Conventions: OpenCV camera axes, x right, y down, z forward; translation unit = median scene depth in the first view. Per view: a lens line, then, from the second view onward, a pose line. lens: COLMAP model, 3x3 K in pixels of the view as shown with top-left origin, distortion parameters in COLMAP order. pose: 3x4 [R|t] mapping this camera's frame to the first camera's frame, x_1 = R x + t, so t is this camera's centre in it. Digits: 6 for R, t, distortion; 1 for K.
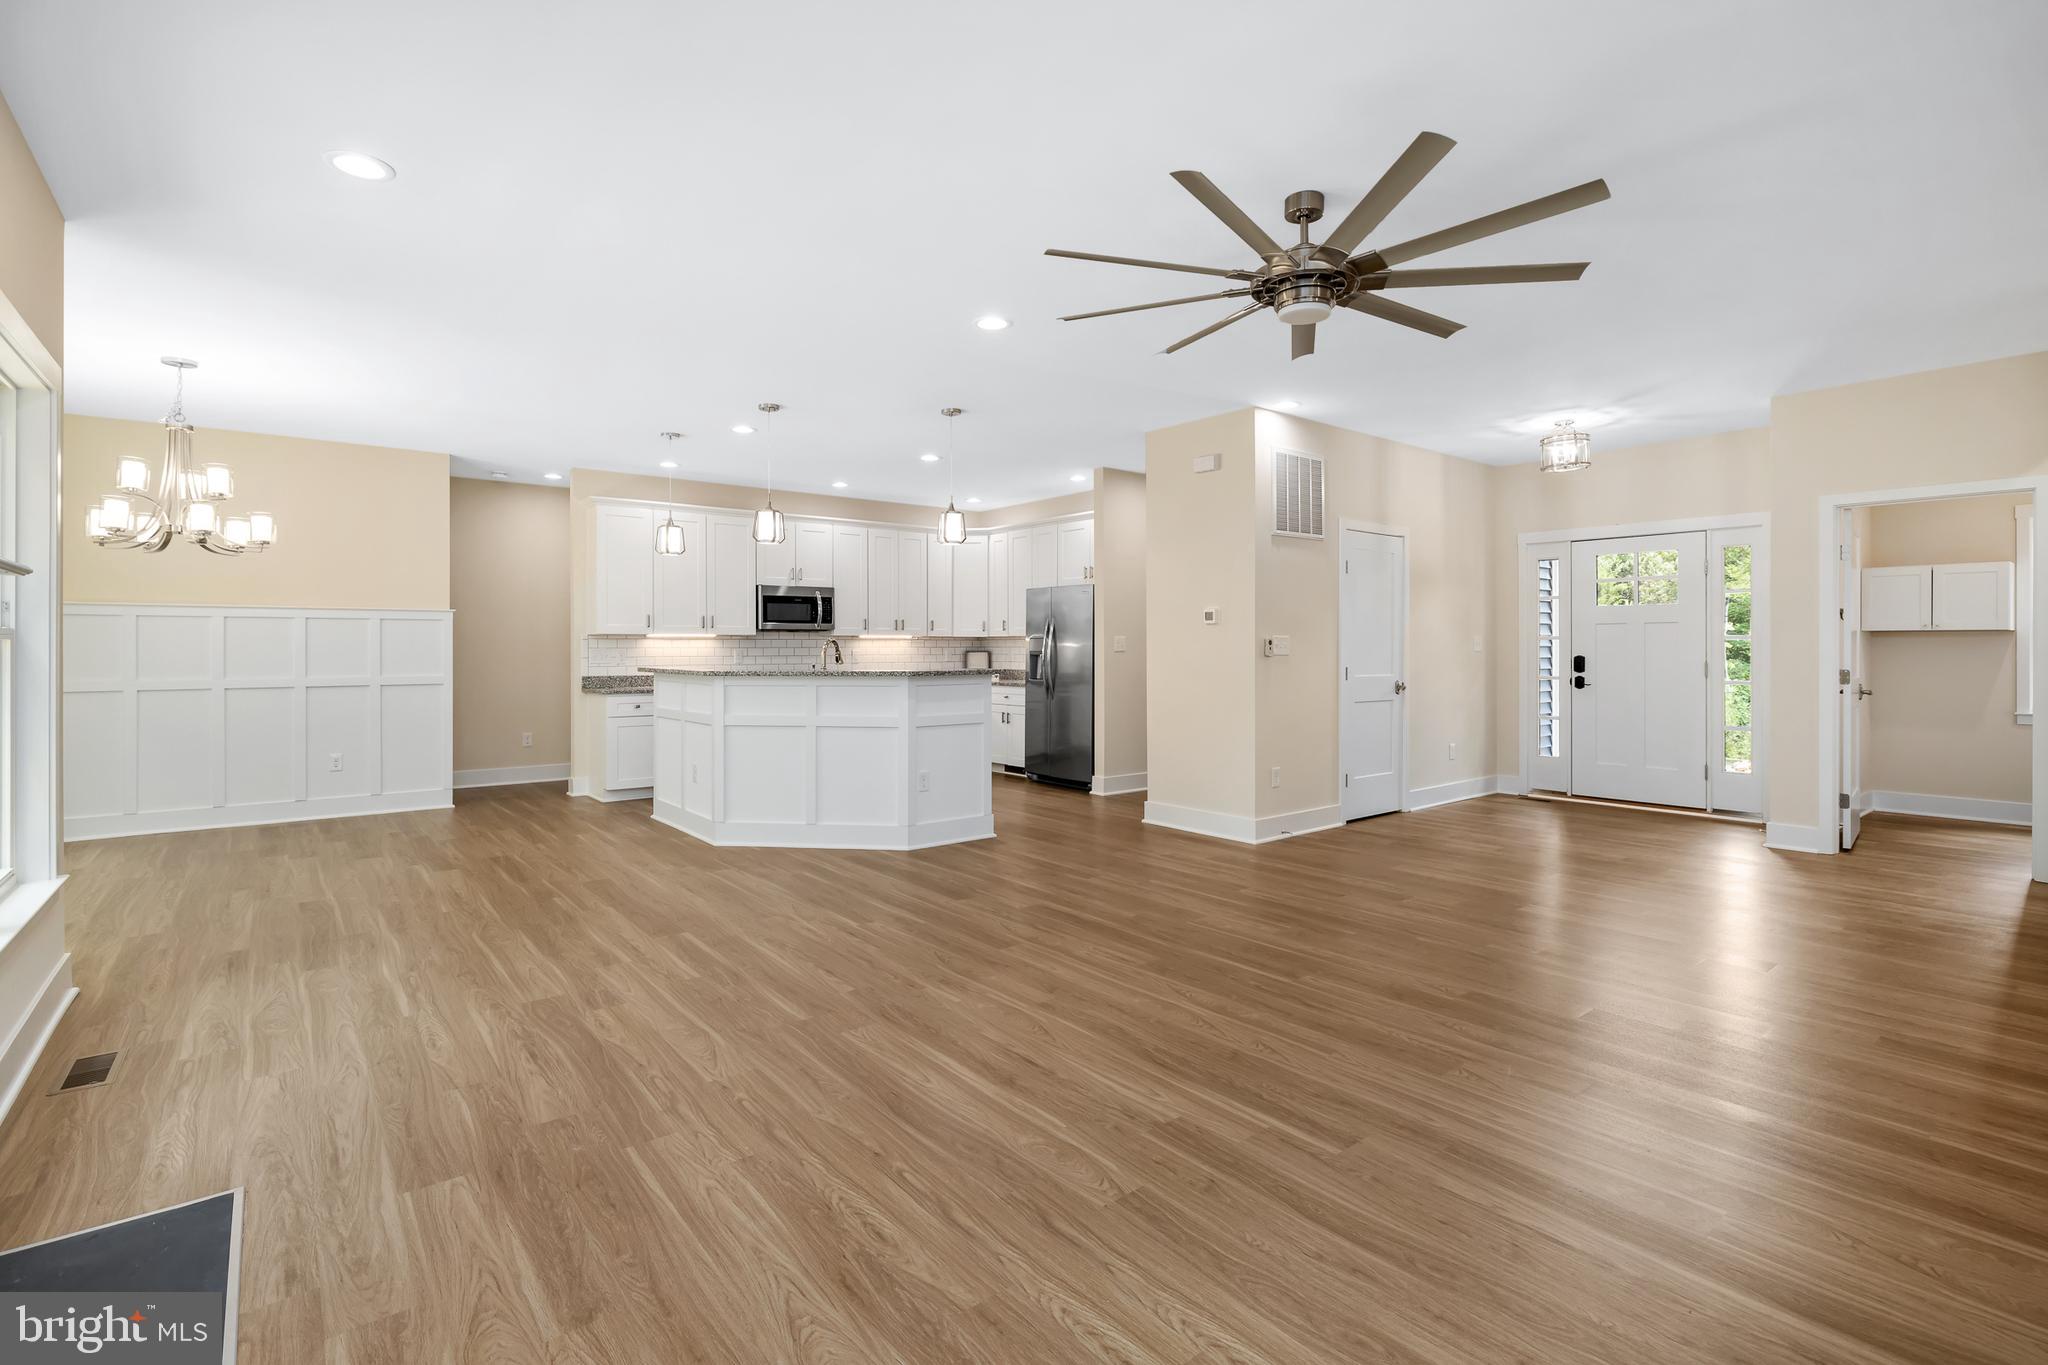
lens RADIAL K [[952.8, 0, 1020.1], [0, 952.8, 650.1], [0, 0, 1]] dist [-0.002804, -0.000460]
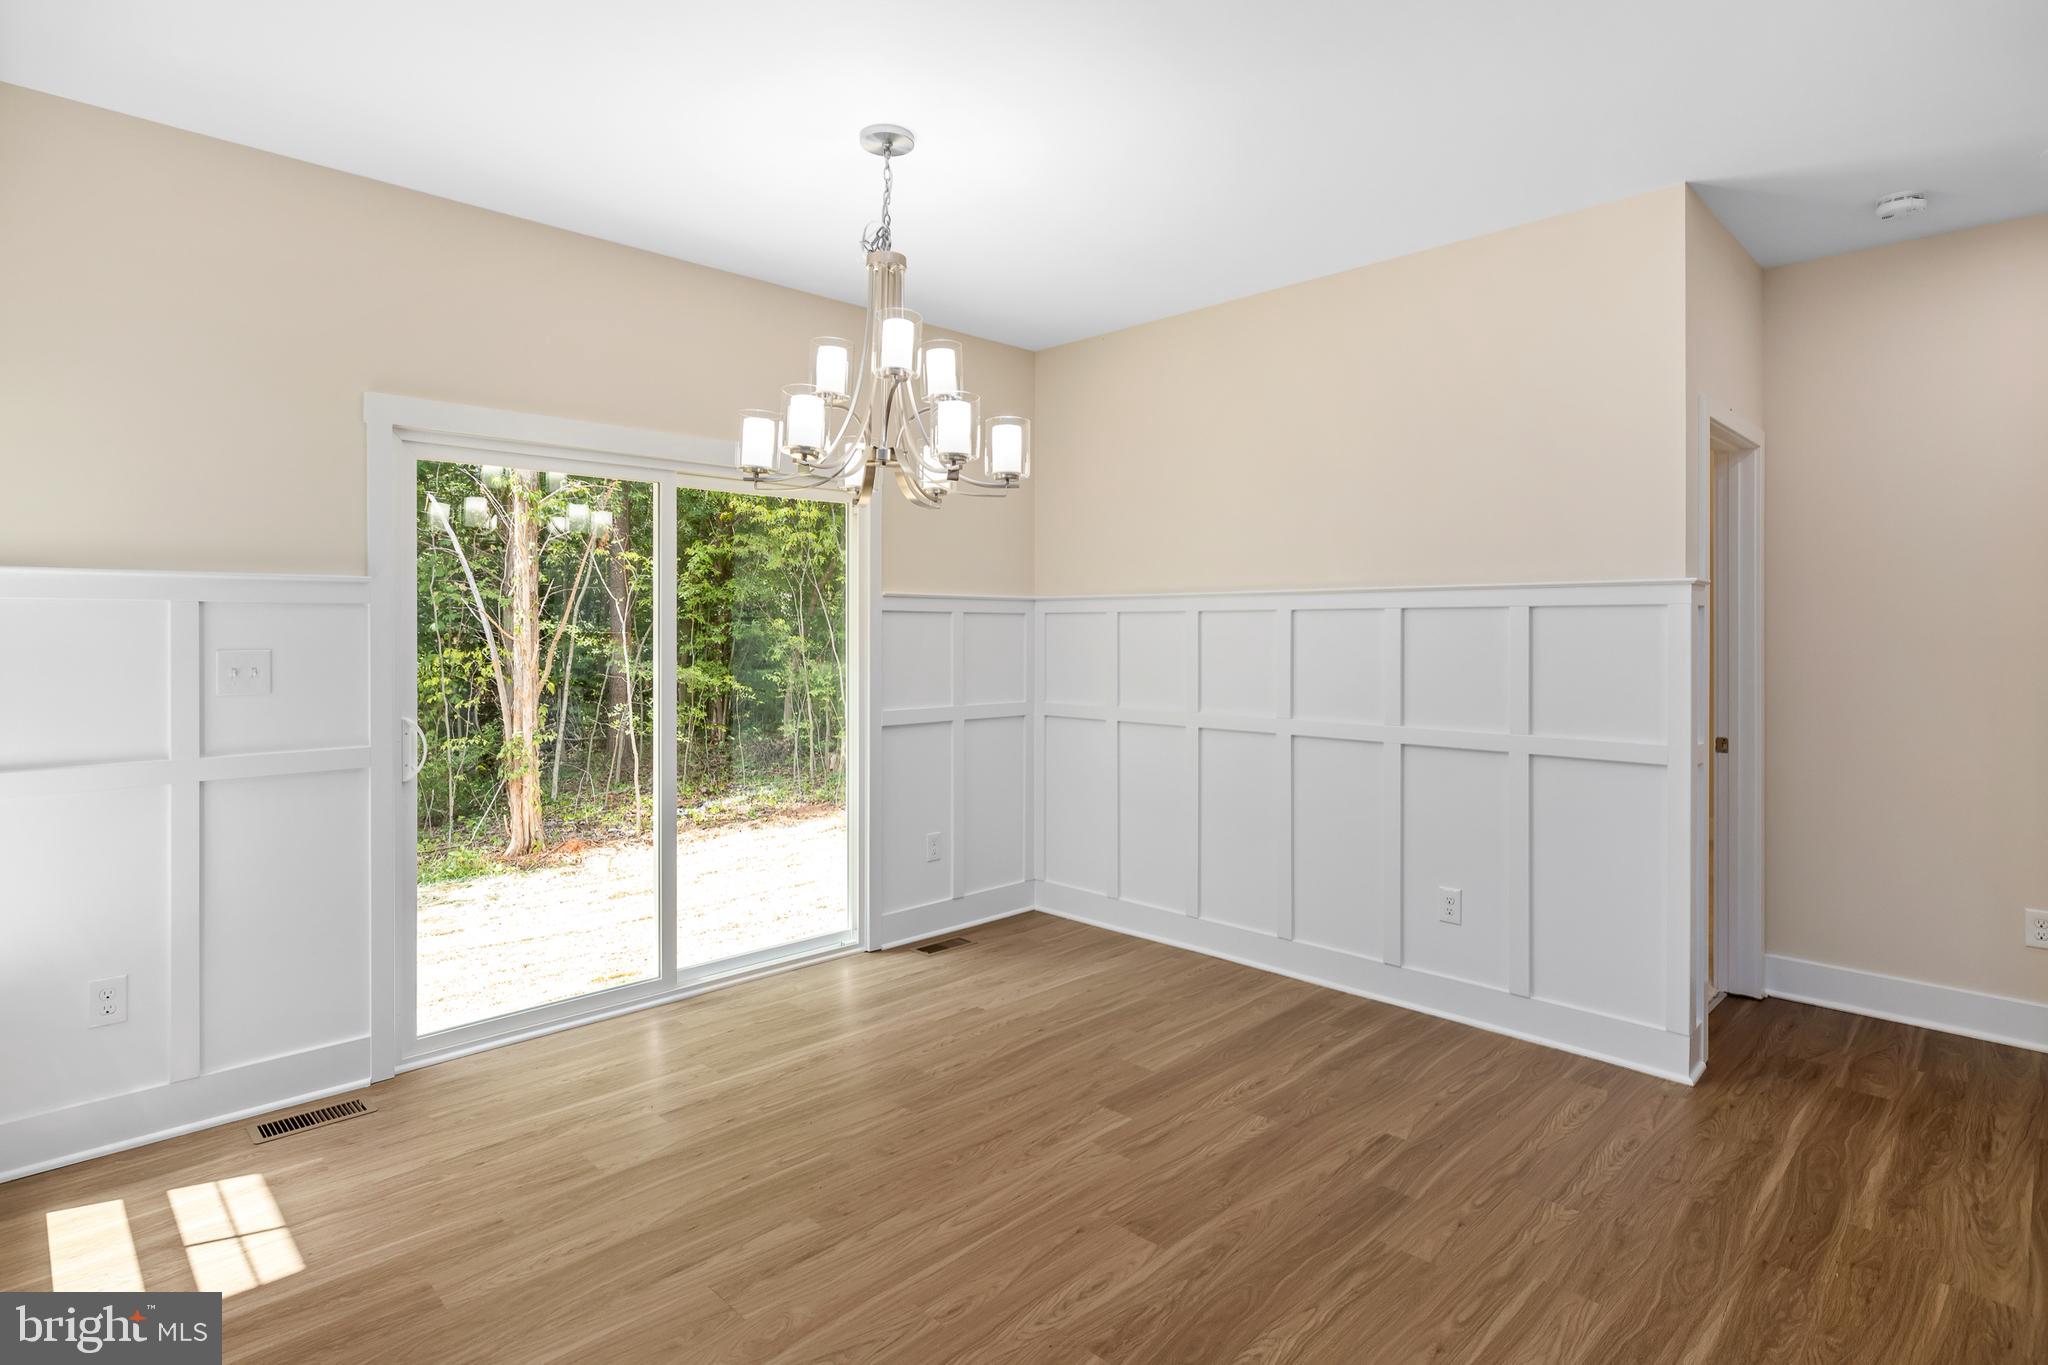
lens RADIAL K [[1045.3, 0, 1028.1], [0, 1045.3, 629.5], [0, 0, 1]] dist [-0.000722, -0.000039]
pose [[0.113146, 0.002200, -0.993576, -0.208891], [-0.004116, 0.999990, 0.001745, -0.022549], [0.993570, 0.003893, 0.113154, 0.709758]]
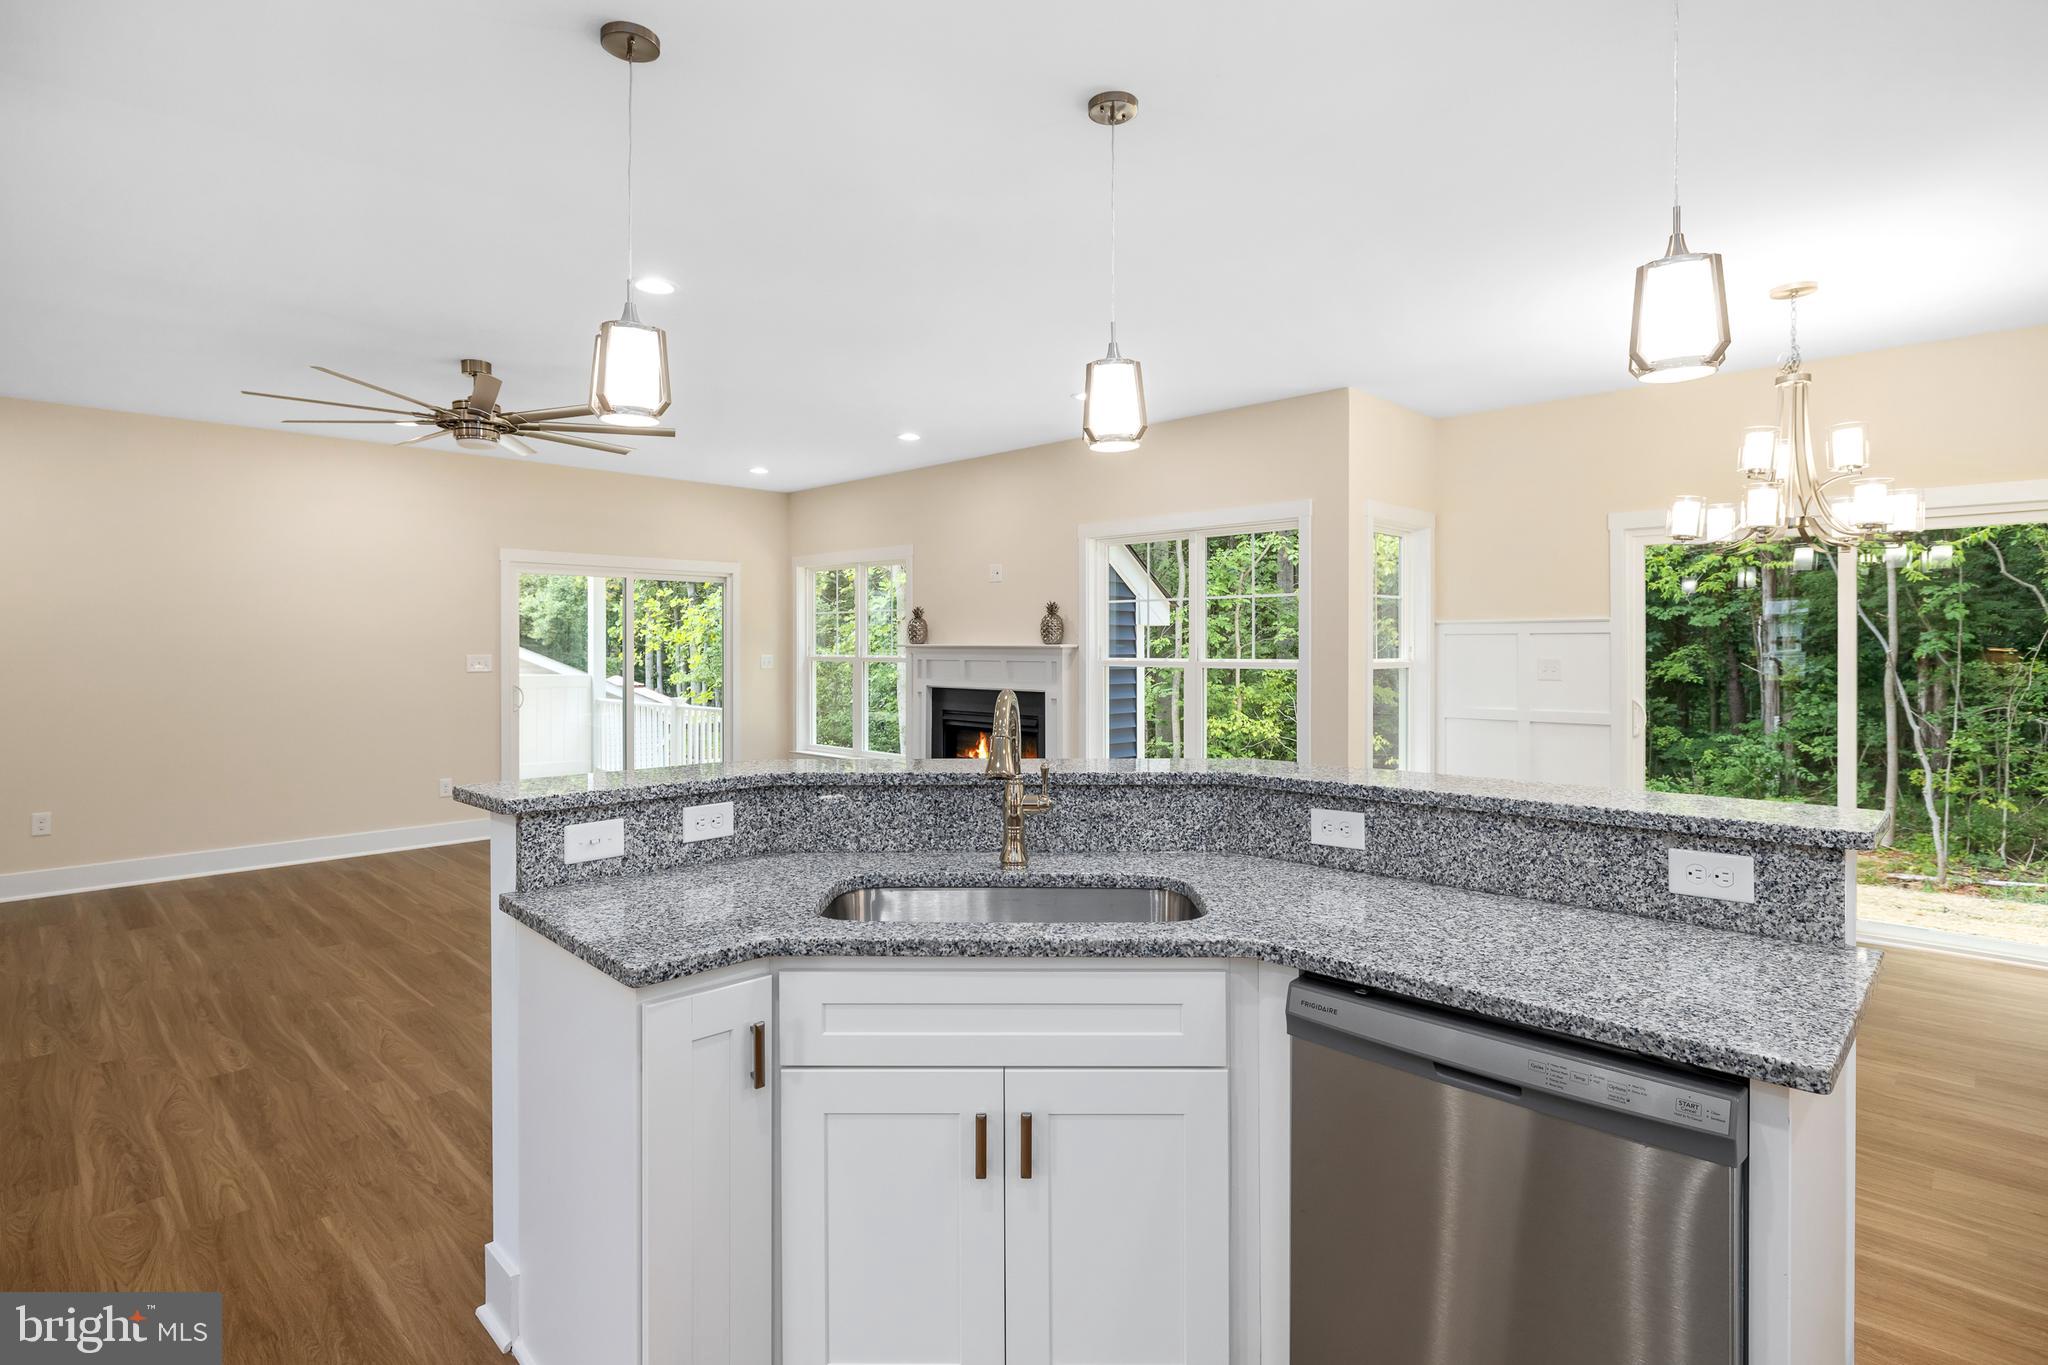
lens RADIAL K [[1017.6, 0, 1018.9], [0, 1017.6, 647.5], [0, 0, 1]] dist [-0.003507, -0.000232]
pose [[-0.992433, 0.002162, -0.122769, -0.142636], [0.001760, 0.999993, 0.003378, -0.024495], [0.122776, 0.003137, -0.992429, 1.191180]]
